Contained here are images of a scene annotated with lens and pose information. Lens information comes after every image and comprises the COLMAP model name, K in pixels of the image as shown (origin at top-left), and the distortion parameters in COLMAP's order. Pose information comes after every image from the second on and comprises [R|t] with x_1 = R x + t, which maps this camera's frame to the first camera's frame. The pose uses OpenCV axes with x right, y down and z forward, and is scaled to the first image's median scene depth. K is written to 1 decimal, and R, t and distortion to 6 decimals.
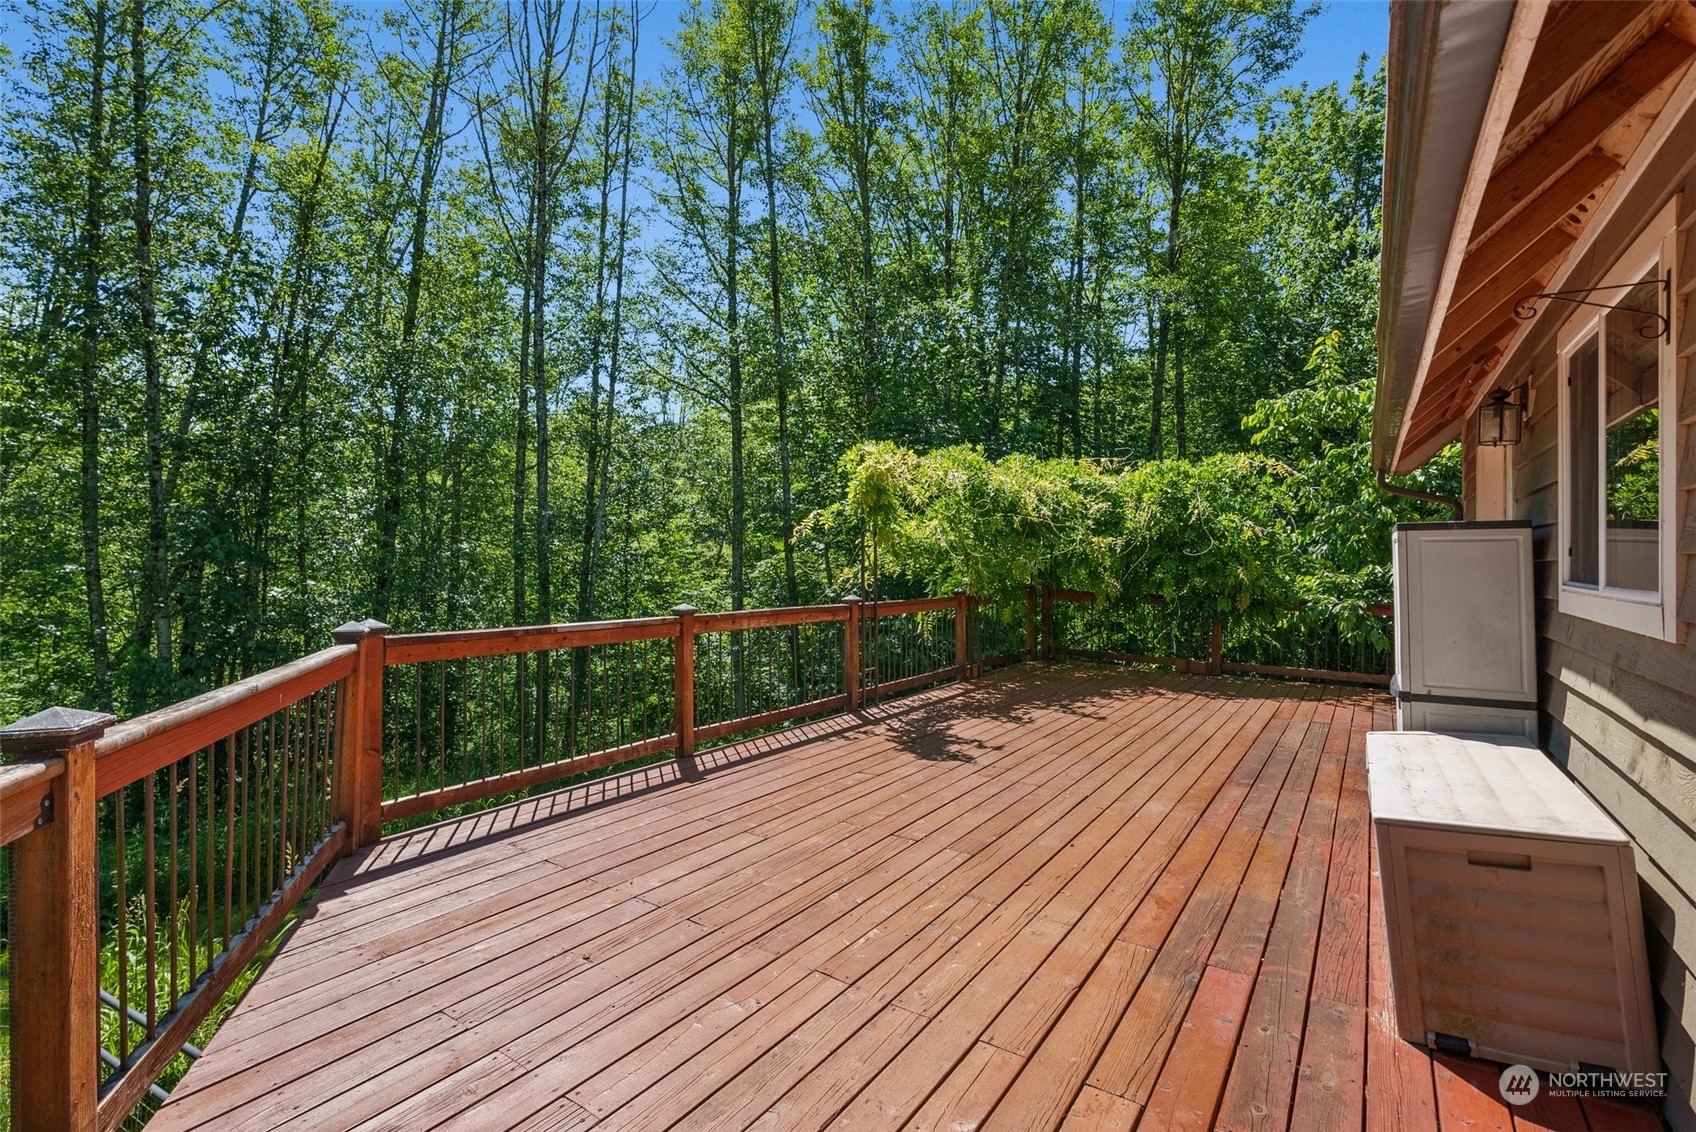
lens RADIAL K [[768.9, 0, 846.2], [0, 768.9, 558.0], [0, 0, 1]] dist [-0.008261, 0.001948]
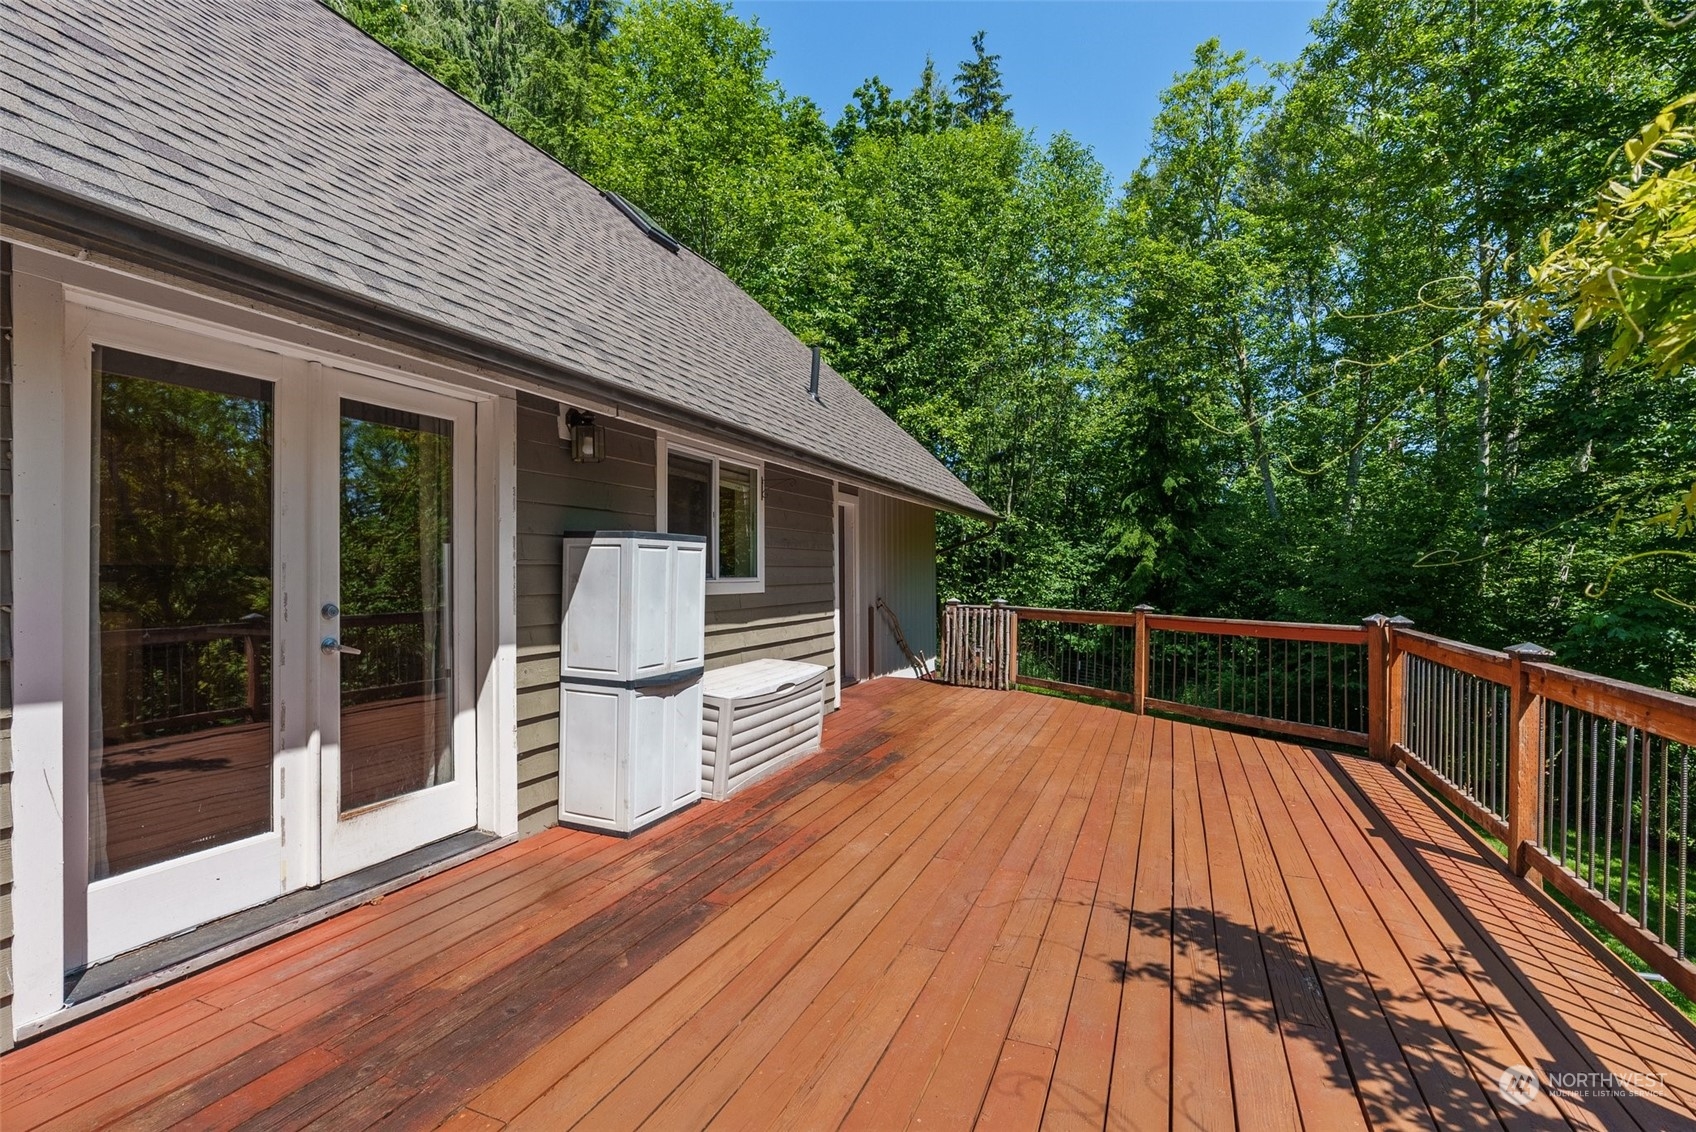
lens RADIAL K [[768.9, 0, 848.7], [0, 768.9, 566.3], [0, 0, 1]] dist [-0.008261, 0.001948]
pose [[-0.980182, -0.009594, -0.197868, 0.620803], [-0.010574, 0.999936, 0.003899, -0.005217], [0.197818, 0.005914, -0.980221, 1.941578]]
